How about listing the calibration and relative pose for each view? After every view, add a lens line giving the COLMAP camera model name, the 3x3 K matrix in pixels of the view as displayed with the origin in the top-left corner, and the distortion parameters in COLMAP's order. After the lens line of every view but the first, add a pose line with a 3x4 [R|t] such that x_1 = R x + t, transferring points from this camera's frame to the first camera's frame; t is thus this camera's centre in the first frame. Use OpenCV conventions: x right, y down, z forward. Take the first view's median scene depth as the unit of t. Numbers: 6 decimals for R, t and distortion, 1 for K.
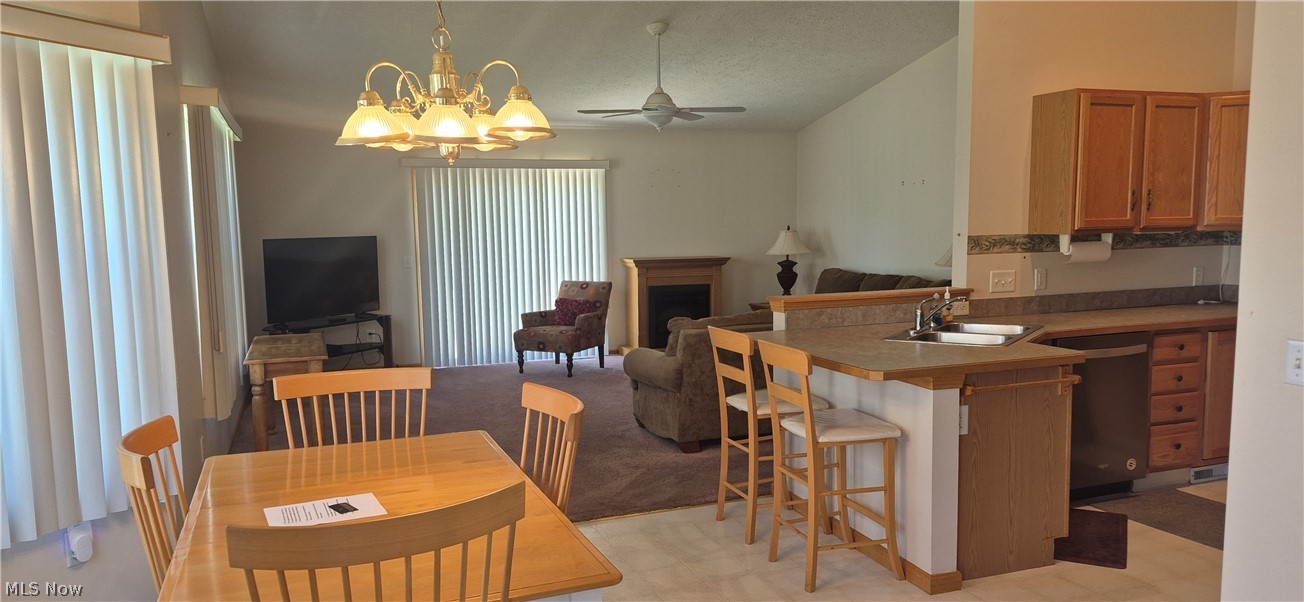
lens RADIAL K [[932.5, 0, 651.7], [0, 932.5, 318.2], [0, 0, 1]] dist [0.124690, -0.000211]
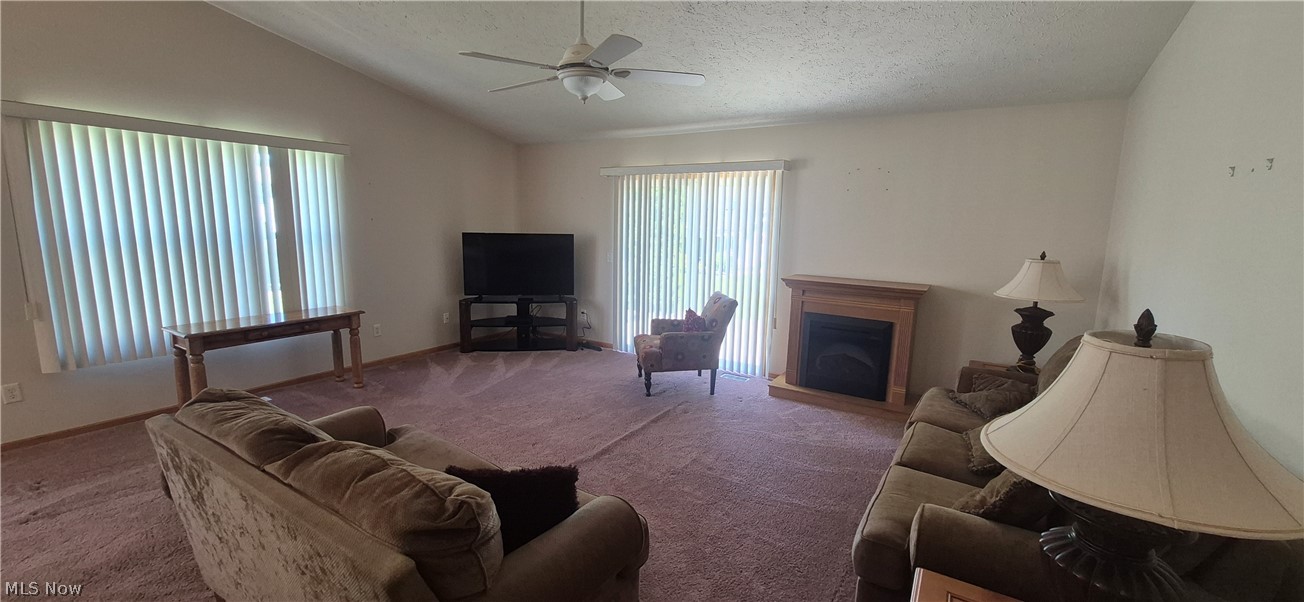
lens RADIAL K [[512.2, 0, 652.0], [0, 512.2, 297.8], [0, 0, 1]] dist [-0.000380, 0.000161]
pose [[0.615444, 0.149721, -0.773830, 0.276154], [-0.117563, 0.988247, 0.097706, -0.079229], [0.779364, 0.030841, 0.625812, 0.646709]]
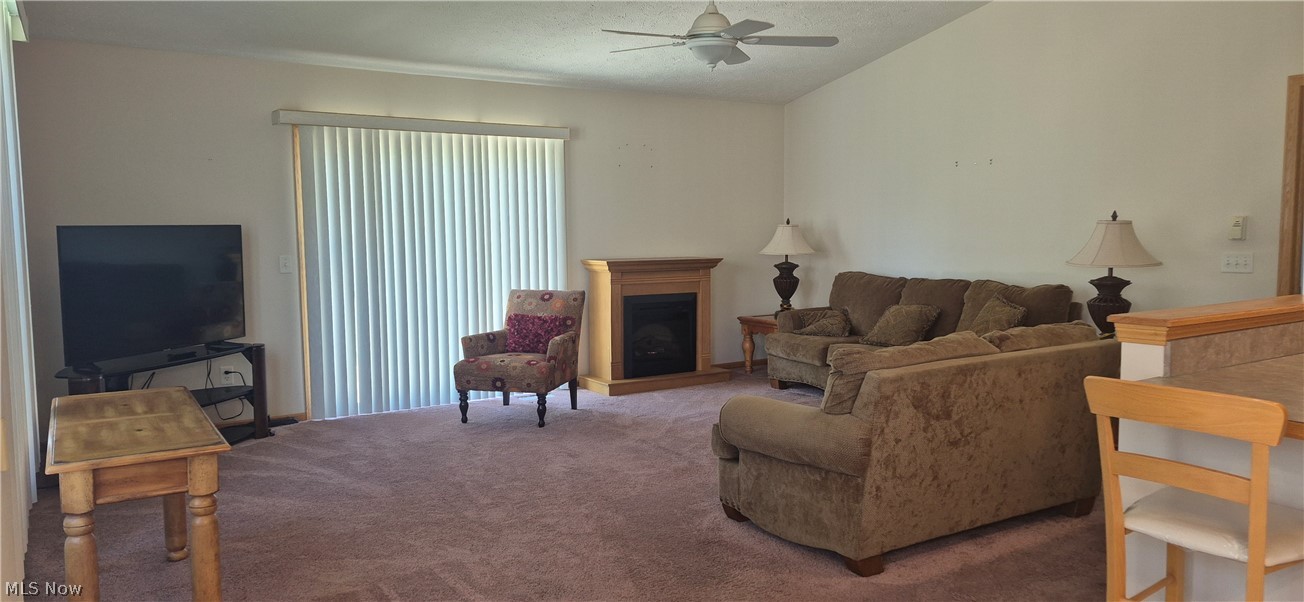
lens RADIAL K [[903.3, 0, 655.7], [0, 903.3, 302.1], [0, 0, 1]] dist [0.122016, -0.130700]
pose [[0.976199, -0.010962, 0.216598, -0.143807], [0.016484, 0.999583, -0.023702, -0.012539], [-0.216248, 0.026709, 0.975973, 0.299676]]
